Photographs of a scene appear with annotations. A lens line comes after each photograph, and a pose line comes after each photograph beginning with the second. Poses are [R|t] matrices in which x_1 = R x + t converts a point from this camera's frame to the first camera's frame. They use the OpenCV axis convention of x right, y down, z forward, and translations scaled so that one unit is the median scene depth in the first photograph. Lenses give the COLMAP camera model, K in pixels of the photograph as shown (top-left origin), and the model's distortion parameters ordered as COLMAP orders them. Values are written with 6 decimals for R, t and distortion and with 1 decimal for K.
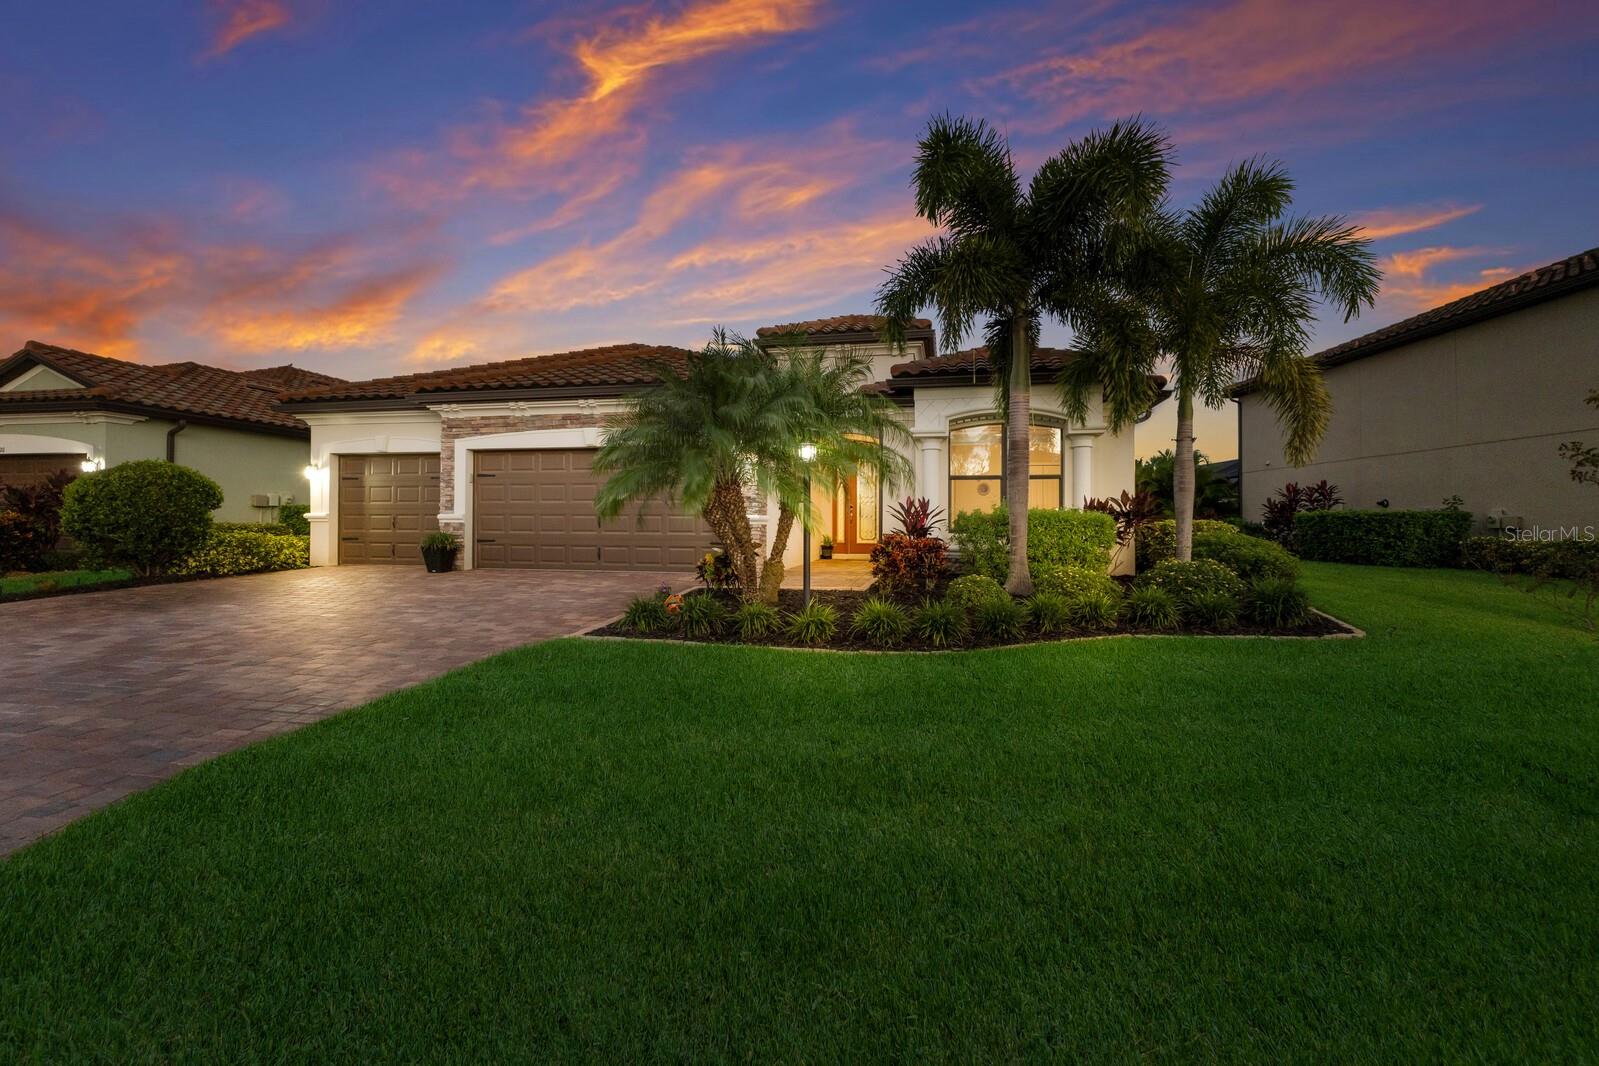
lens RADIAL K [[706.9, 0, 805.4], [0, 706.9, 524.4], [0, 0, 1]] dist [0.012423, -0.000381]
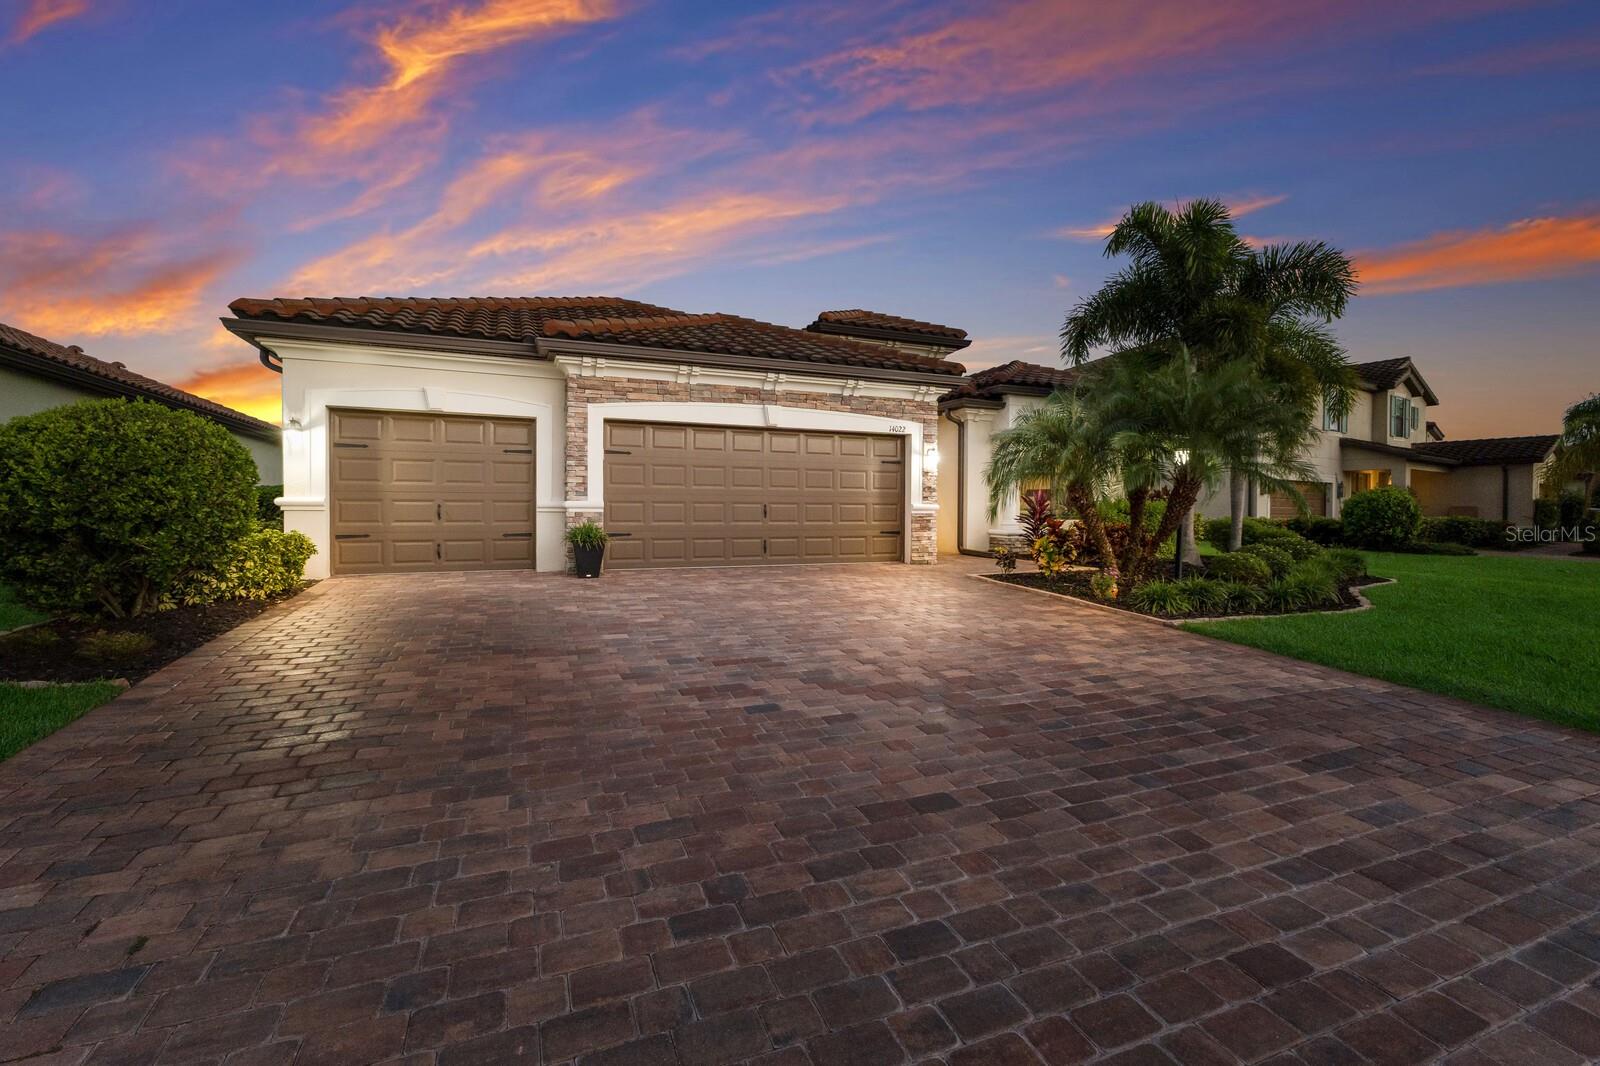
lens RADIAL K [[707.3, 0, 805.9], [0, 707.3, 524.4], [0, 0, 1]] dist [0.012423, -0.000381]
pose [[0.816133, -0.013121, 0.577715, -0.747881], [-0.001181, 0.999702, 0.024375, -0.008429], [-0.577863, -0.020575, 0.815875, 0.235712]]
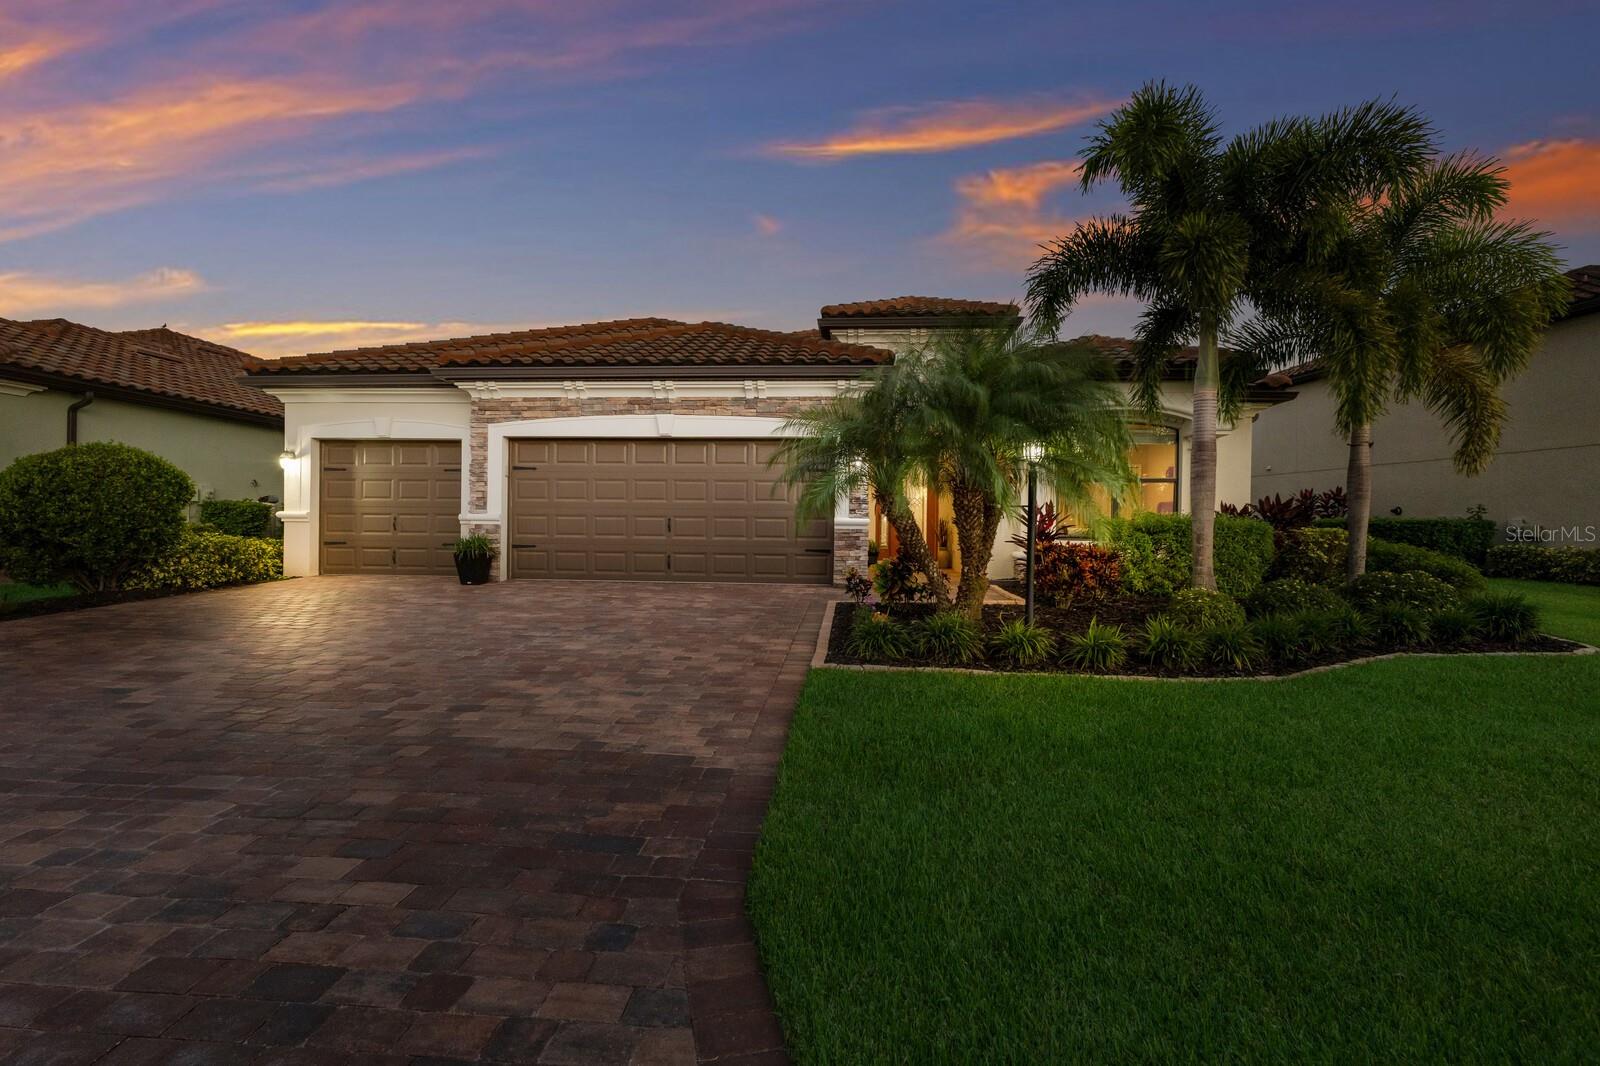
lens RADIAL K [[767.0, 0, 800.0], [0, 767.0, 533.0], [0, 0, 1]] dist [0.000643, -0.000345]
pose [[0.990851, 0.005590, 0.134848, -0.253661], [-0.006869, 0.999936, 0.009021, -0.003367], [-0.134789, -0.009864, 0.990825, 0.060468]]
